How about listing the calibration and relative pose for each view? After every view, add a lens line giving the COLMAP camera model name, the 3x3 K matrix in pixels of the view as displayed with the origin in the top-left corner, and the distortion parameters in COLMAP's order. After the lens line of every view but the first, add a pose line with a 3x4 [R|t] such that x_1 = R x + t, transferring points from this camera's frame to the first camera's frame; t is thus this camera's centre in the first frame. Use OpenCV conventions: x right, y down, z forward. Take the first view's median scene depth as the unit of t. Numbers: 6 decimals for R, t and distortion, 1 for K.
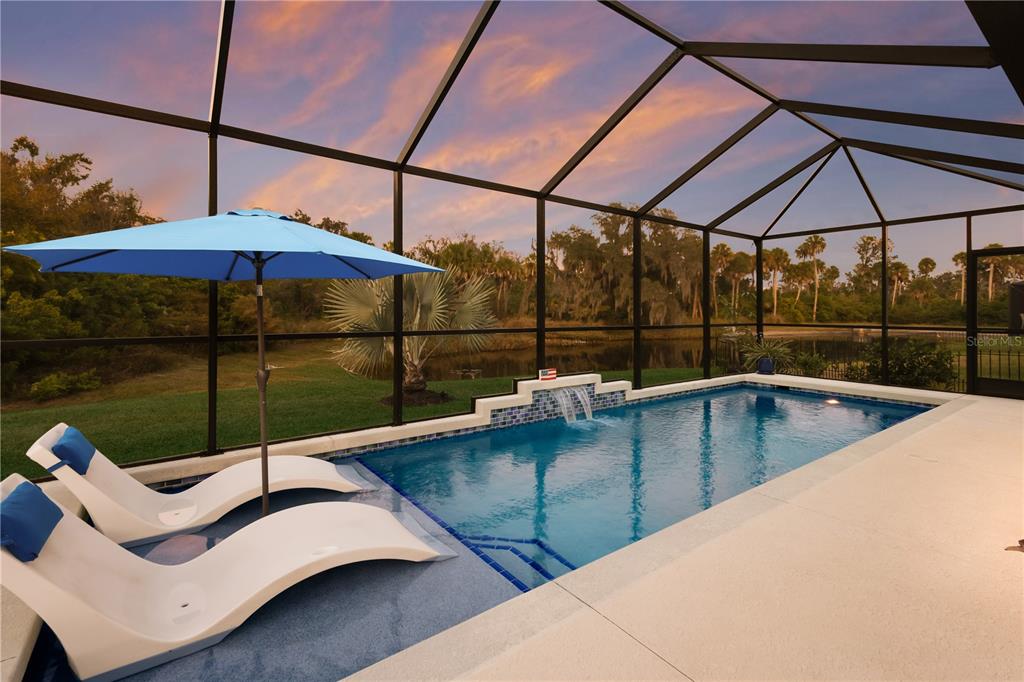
lens RADIAL K [[445.2, 0, 527.3], [0, 445.2, 318.1], [0, 0, 1]] dist [0.000708, 0.000498]
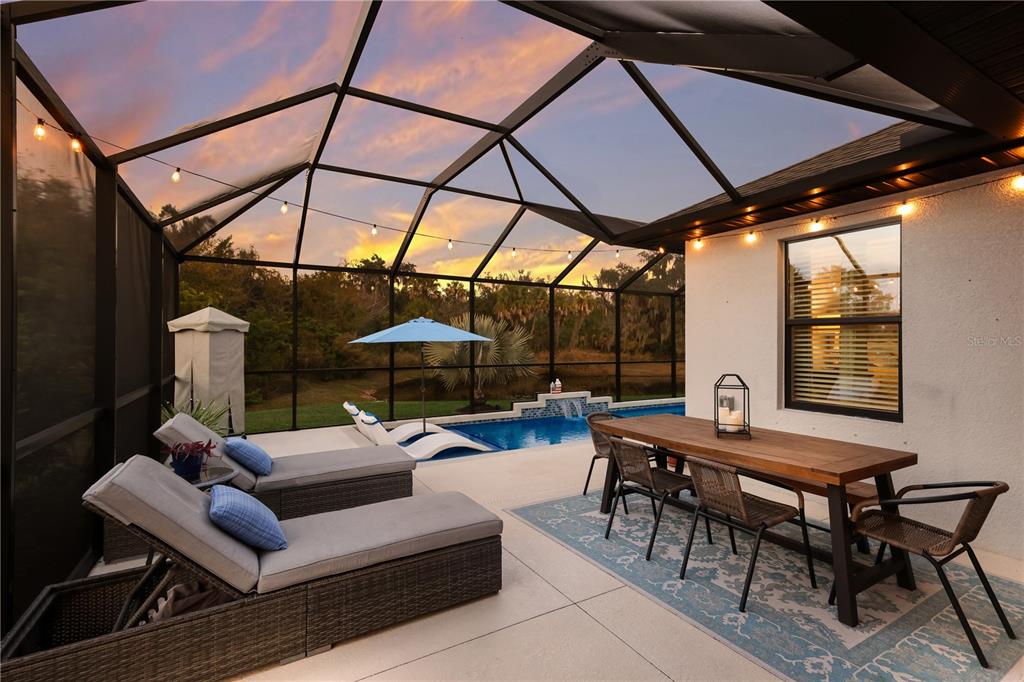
lens RADIAL K [[467.1, 0, 511.3], [0, 467.1, 347.4], [0, 0, 1]] dist [-0.001338, -0.000061]
pose [[0.986176, -0.001265, -0.165699, 0.074058], [0.000973, 0.999998, -0.001843, -0.015571], [0.165701, 0.001657, 0.986175, -0.338834]]
